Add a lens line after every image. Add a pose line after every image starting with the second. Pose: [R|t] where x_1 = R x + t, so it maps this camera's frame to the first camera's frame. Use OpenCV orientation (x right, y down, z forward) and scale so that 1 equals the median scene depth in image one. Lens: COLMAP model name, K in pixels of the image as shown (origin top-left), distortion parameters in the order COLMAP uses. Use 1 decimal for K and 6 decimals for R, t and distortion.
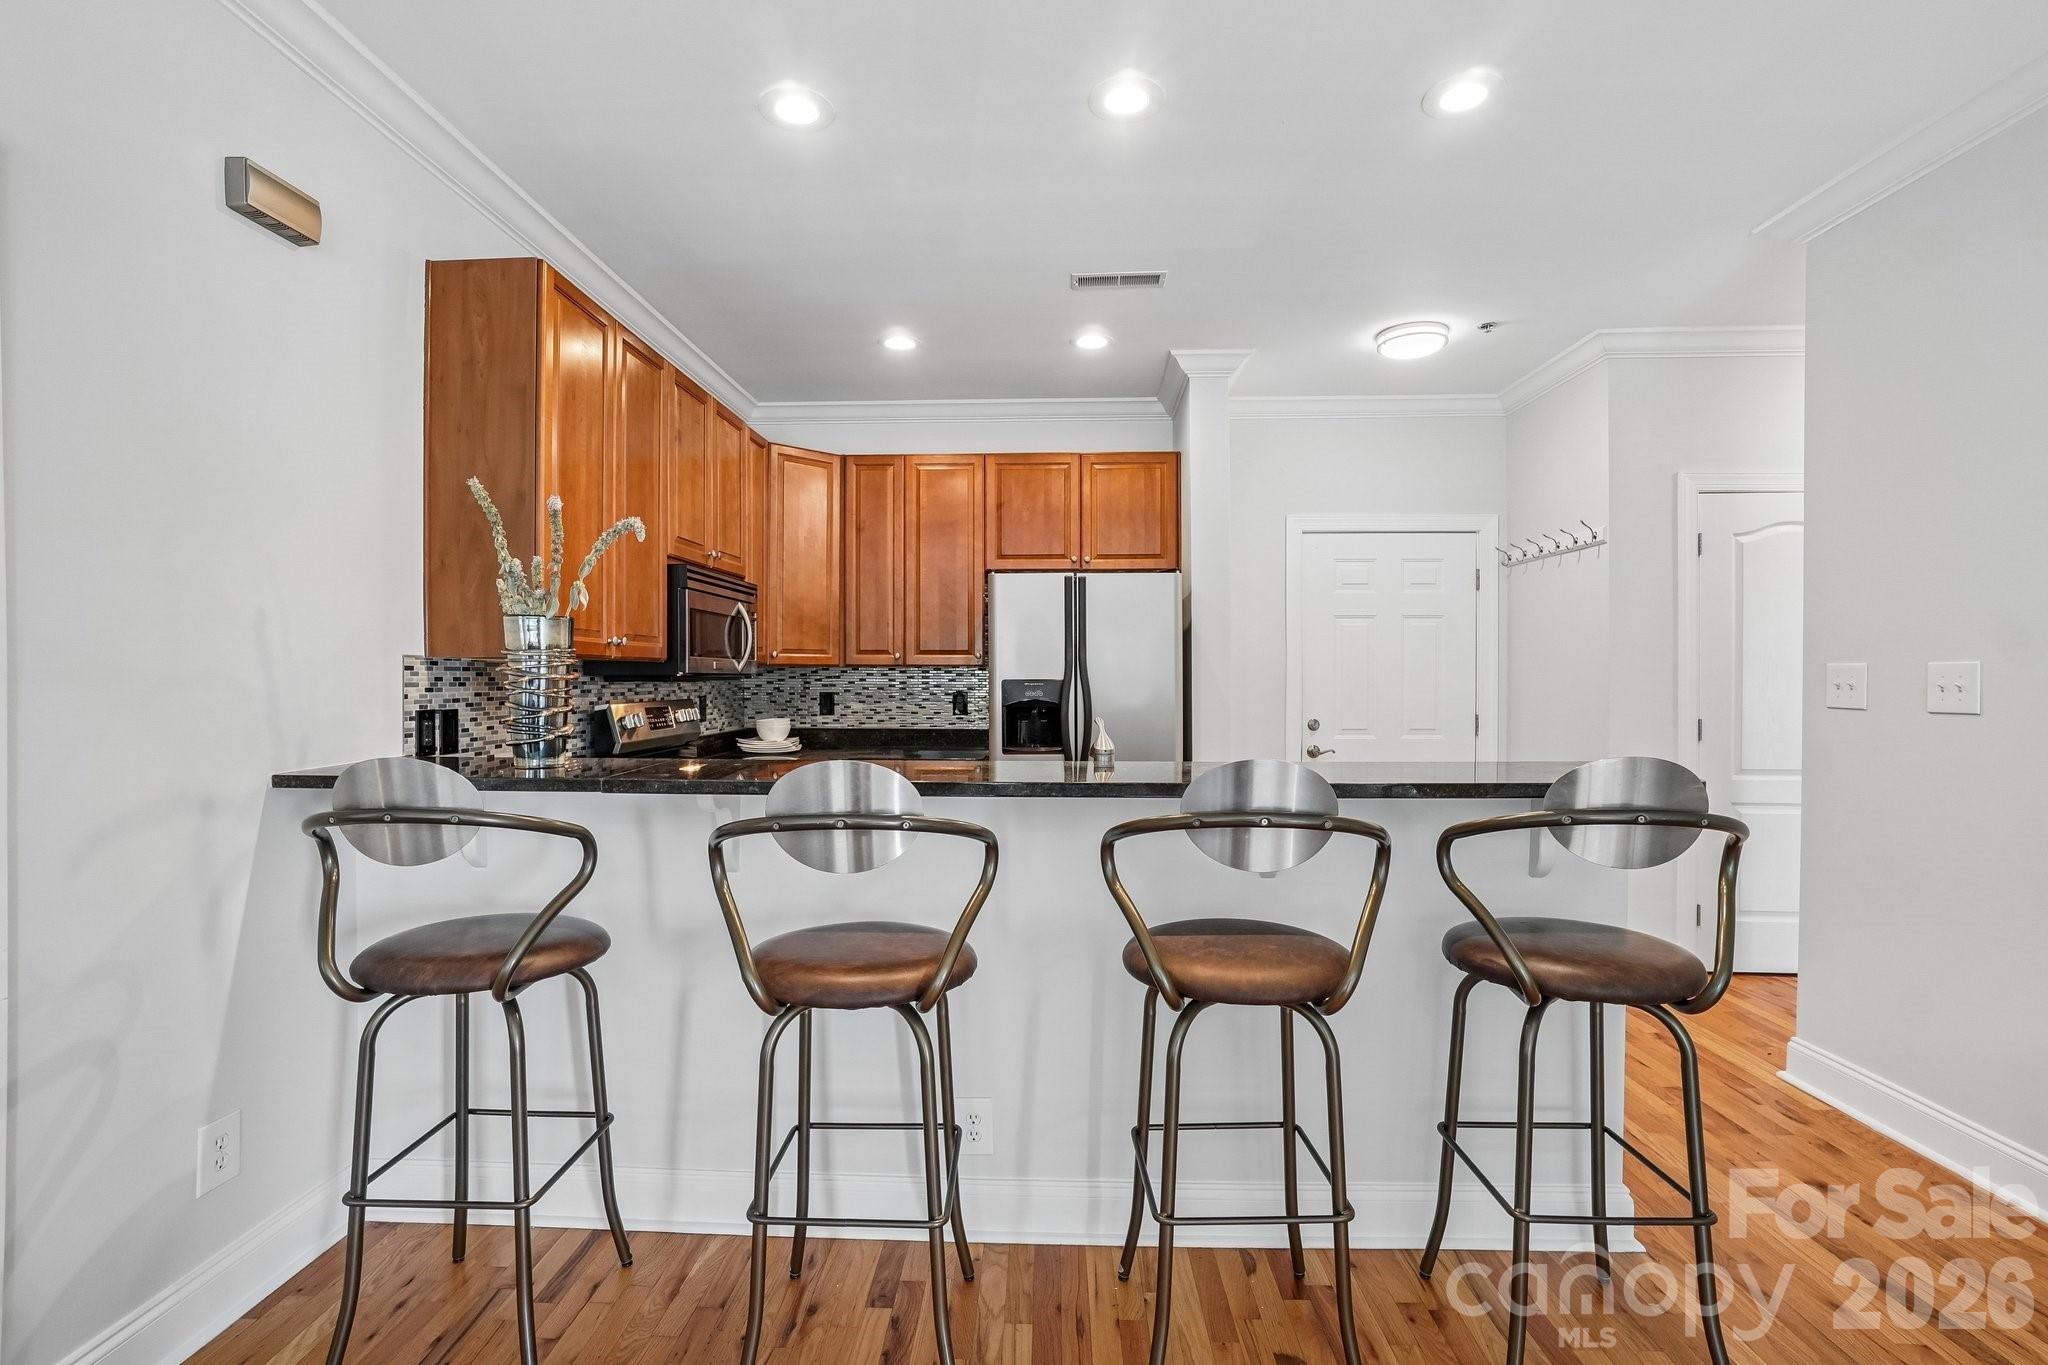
lens RADIAL K [[911.2, 0, 1002.5], [0, 911.2, 687.4], [0, 0, 1]] dist [-0.043189, 0.010872]
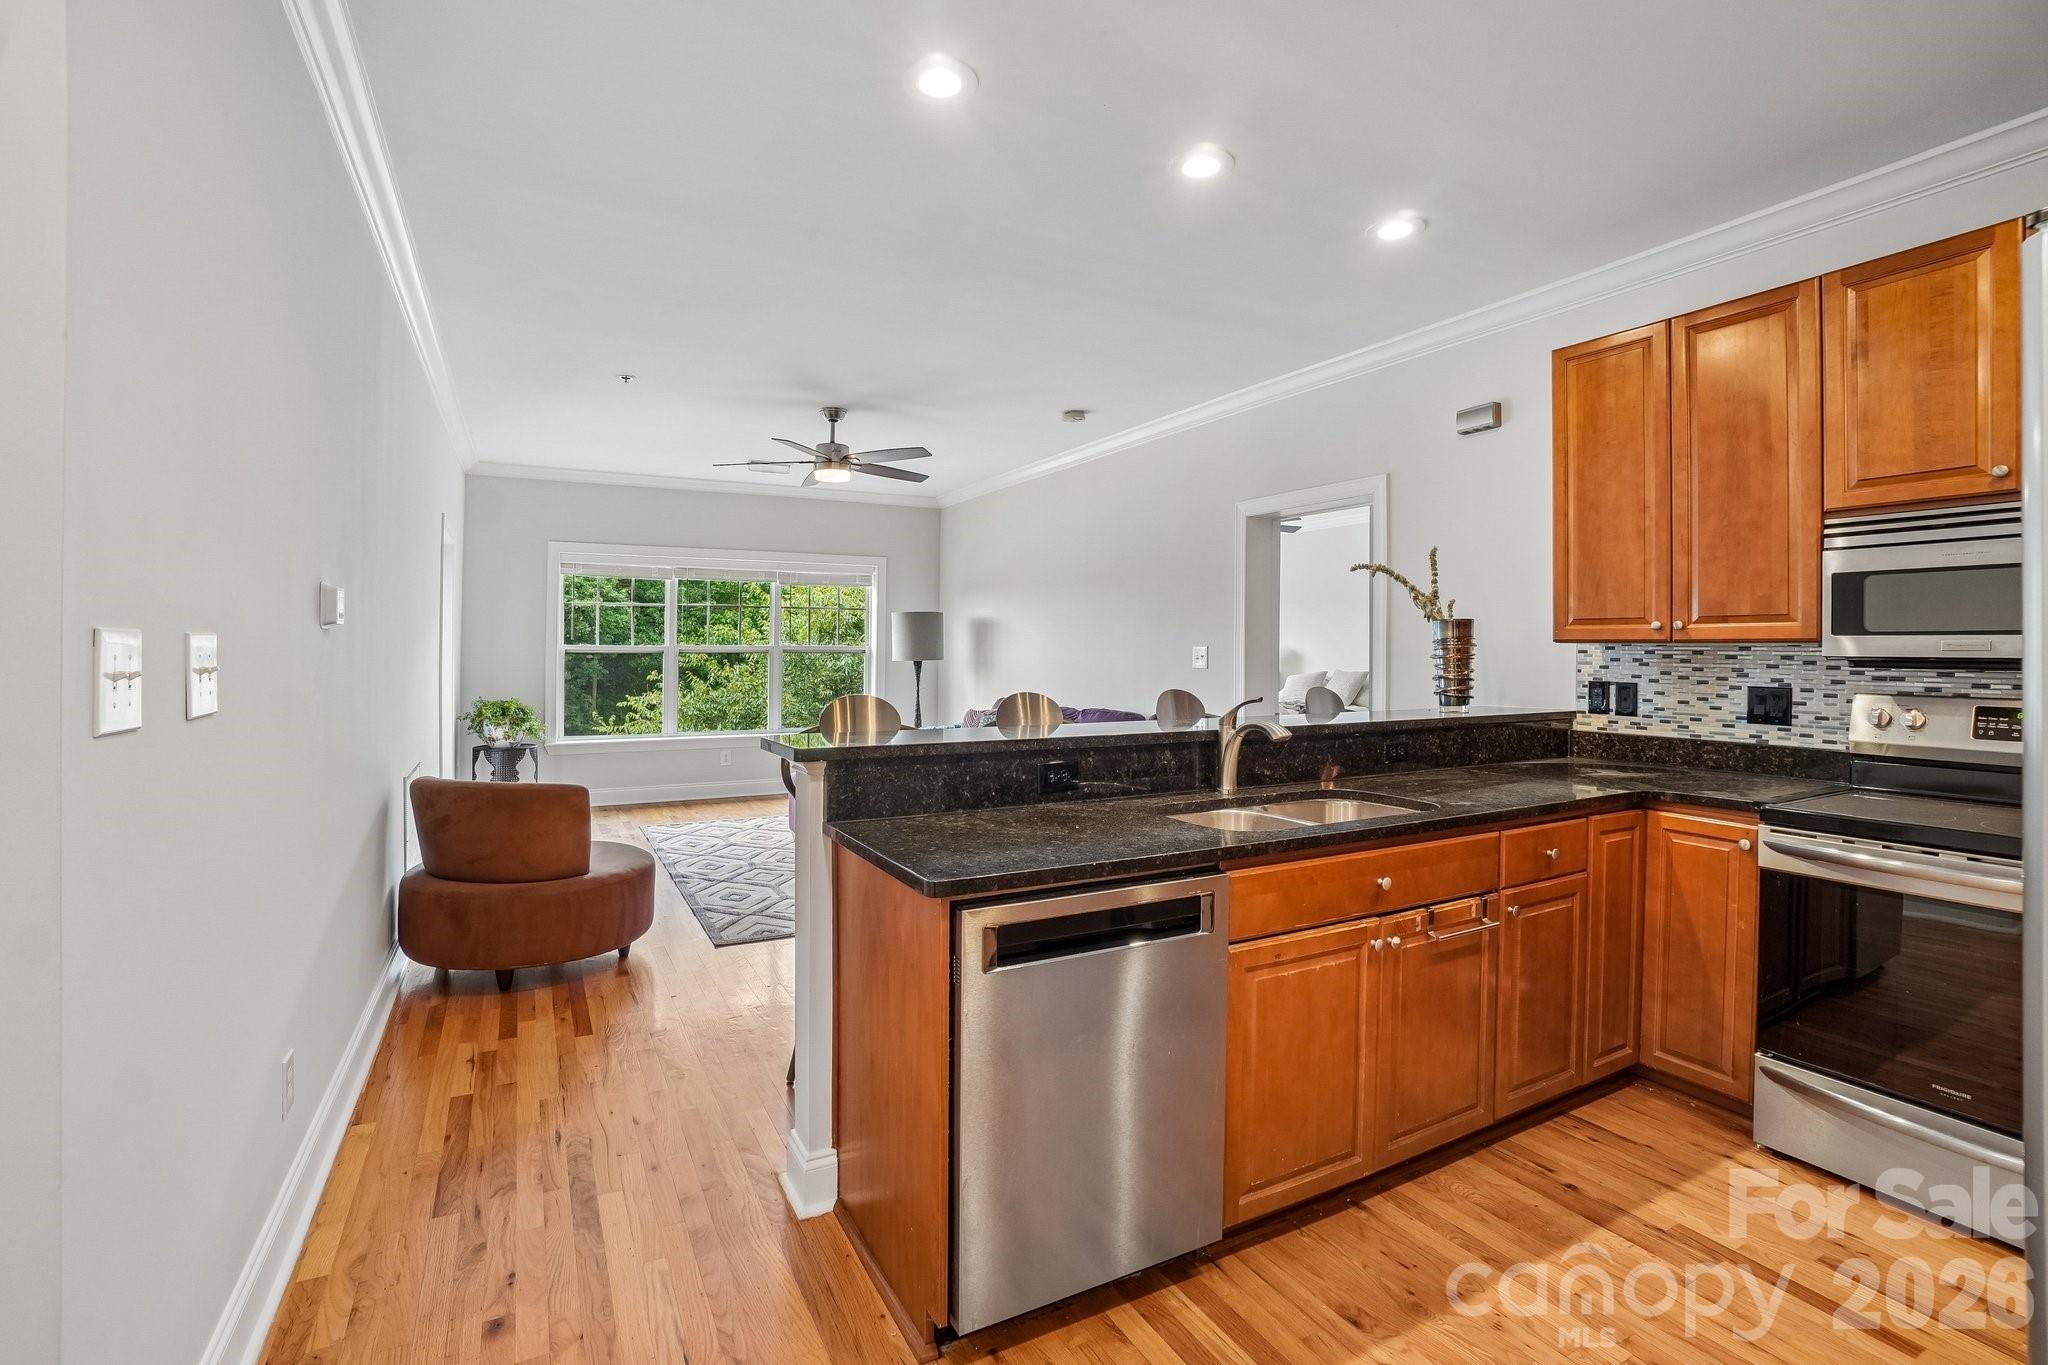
lens RADIAL K [[911.2, 0, 1012.9], [0, 911.2, 644.3], [0, 0, 1]] dist [-0.043189, 0.010872]
pose [[-0.858900, -0.008129, -0.512079, 0.539043], [-0.011713, 0.999924, 0.003772, -0.016986], [0.512010, 0.009238, -0.858930, 1.056928]]
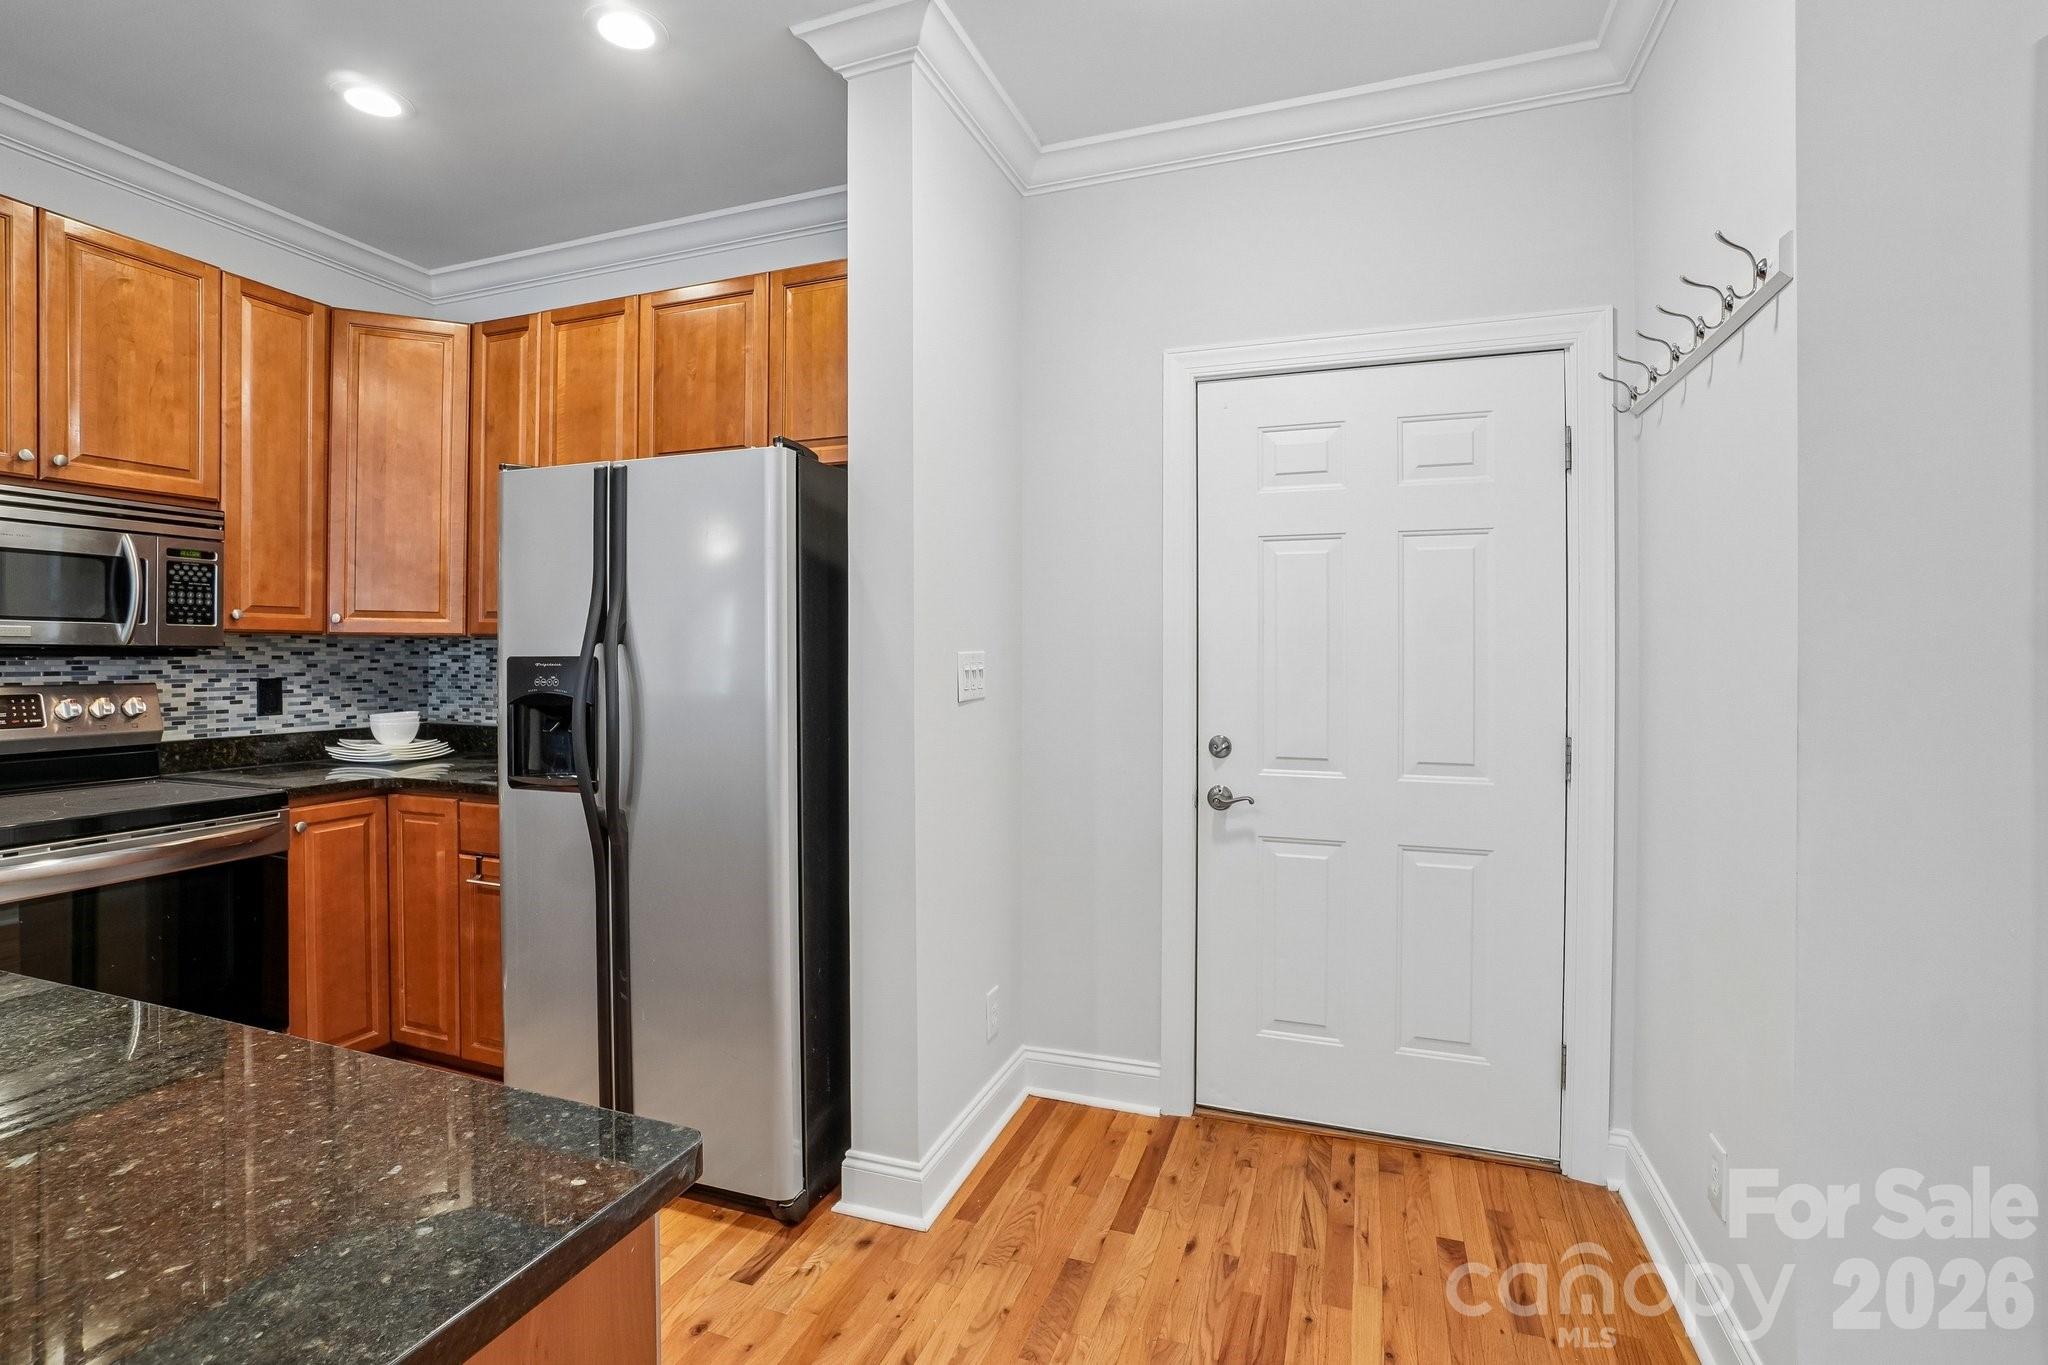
lens RADIAL K [[911.2, 0, 1029.2], [0, 911.2, 652.0], [0, 0, 1]] dist [-0.043189, 0.010872]
pose [[0.955081, 0.002905, -0.296331, 0.481314], [-0.007375, 0.999875, -0.013971, -0.006185], [0.296254, 0.015529, 0.954983, 0.569447]]
